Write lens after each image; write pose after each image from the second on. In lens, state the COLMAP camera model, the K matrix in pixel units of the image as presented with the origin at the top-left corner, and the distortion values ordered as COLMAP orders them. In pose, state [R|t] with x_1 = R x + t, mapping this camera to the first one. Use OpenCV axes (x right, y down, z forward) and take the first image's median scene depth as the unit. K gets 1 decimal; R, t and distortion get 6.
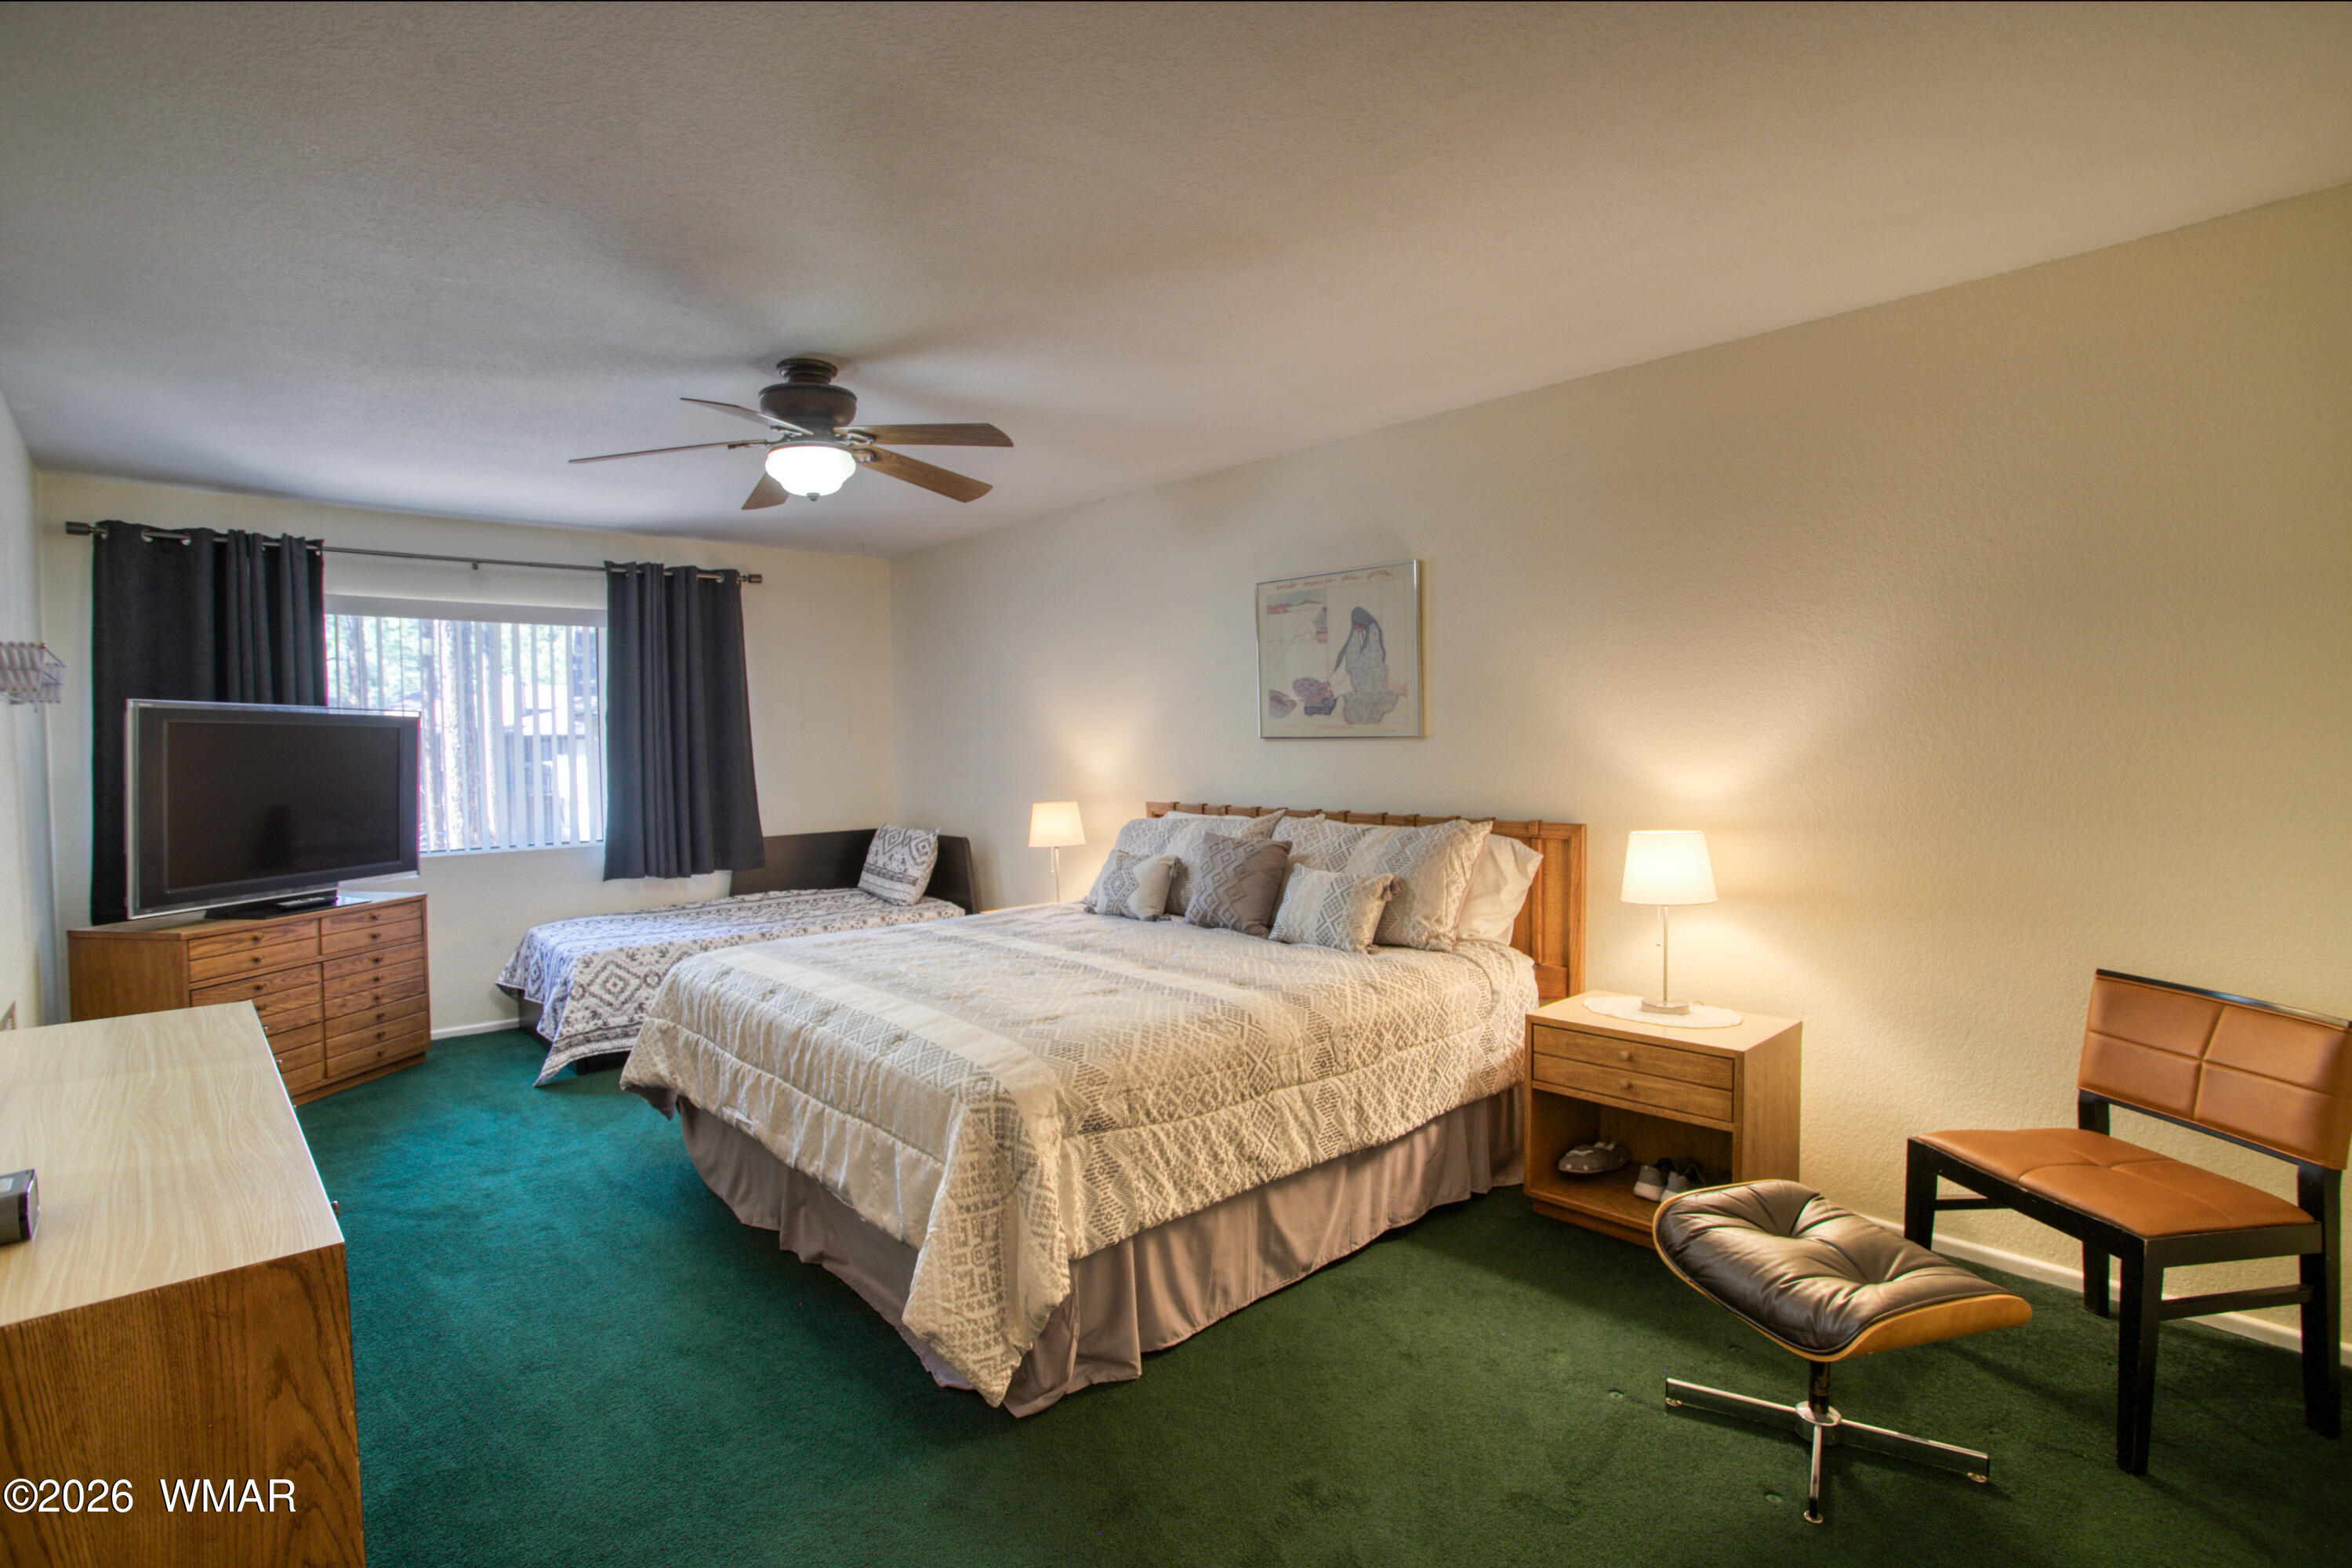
lens RADIAL K [[1133.3, 0, 1182.4], [0, 1133.3, 787.7], [0, 0, 1]] dist [-0.044232, 0.008328]
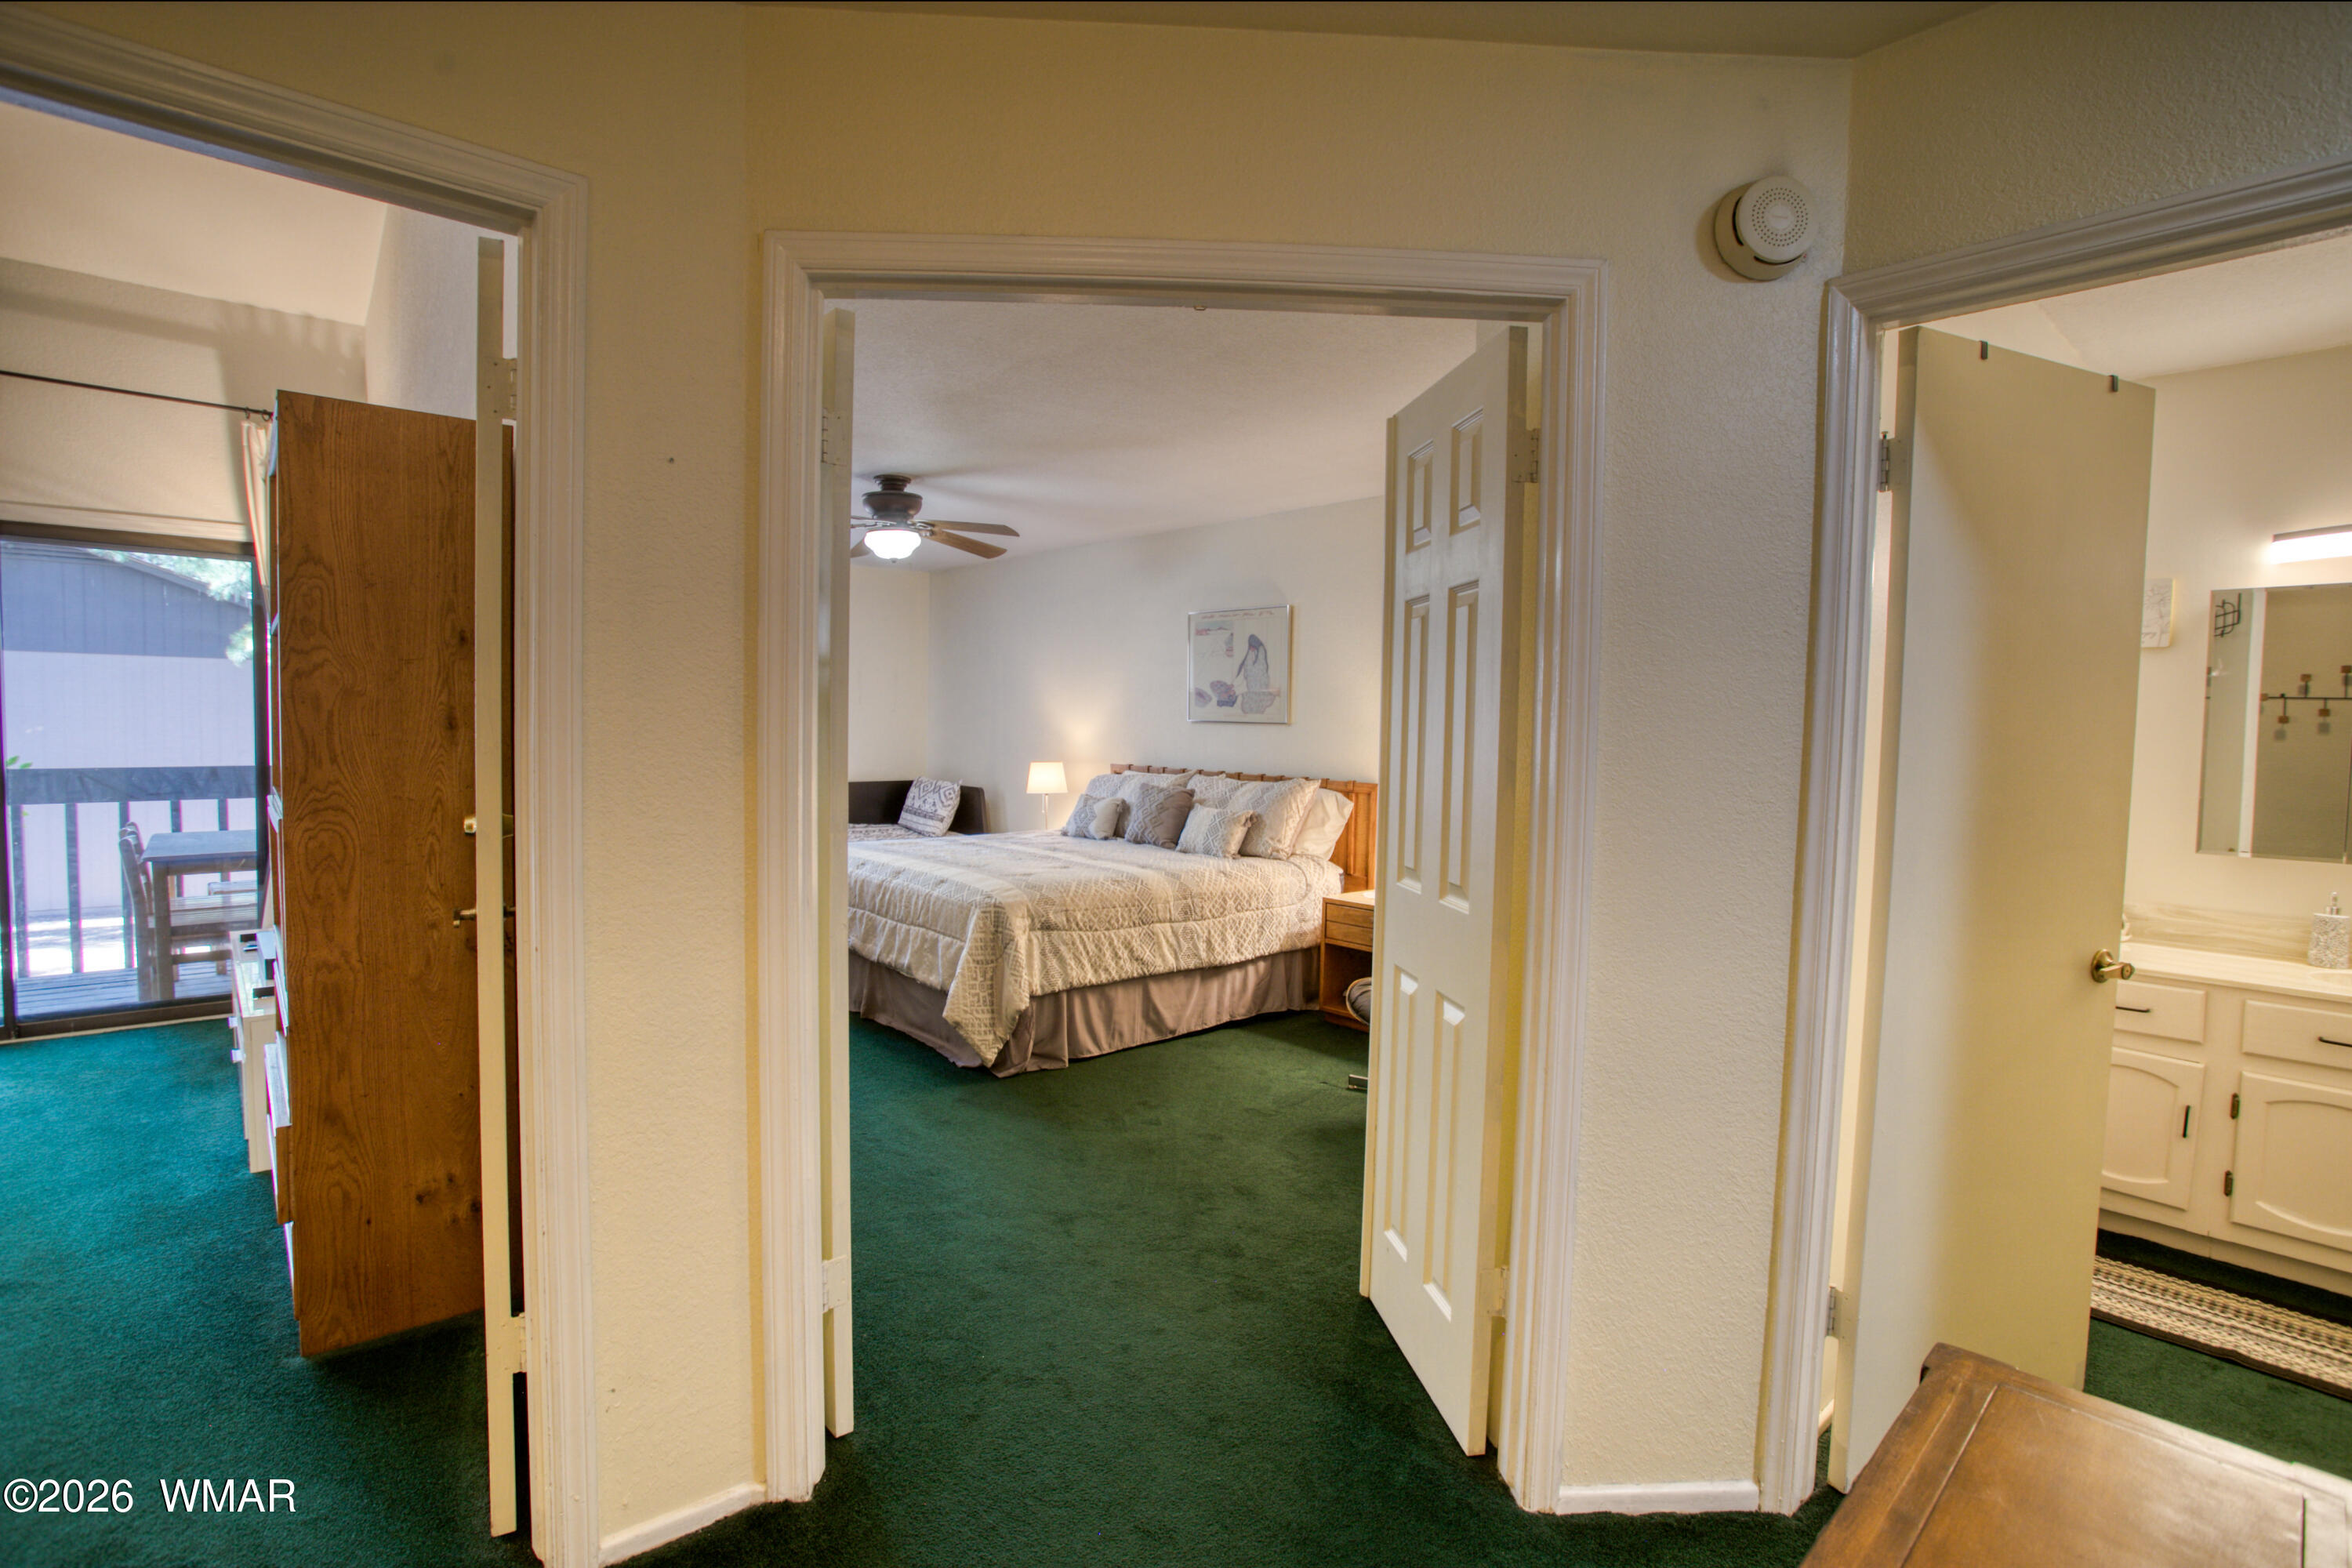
lens RADIAL K [[1122.7, 0, 1167.2], [0, 1122.7, 794.8], [0, 0, 1]] dist [-0.000219, 0.000418]
pose [[0.999060, 0.036249, -0.023769, 0.115407], [-0.035645, 0.999043, 0.025333, 0.021434], [0.024665, -0.024462, 0.999396, -0.620311]]
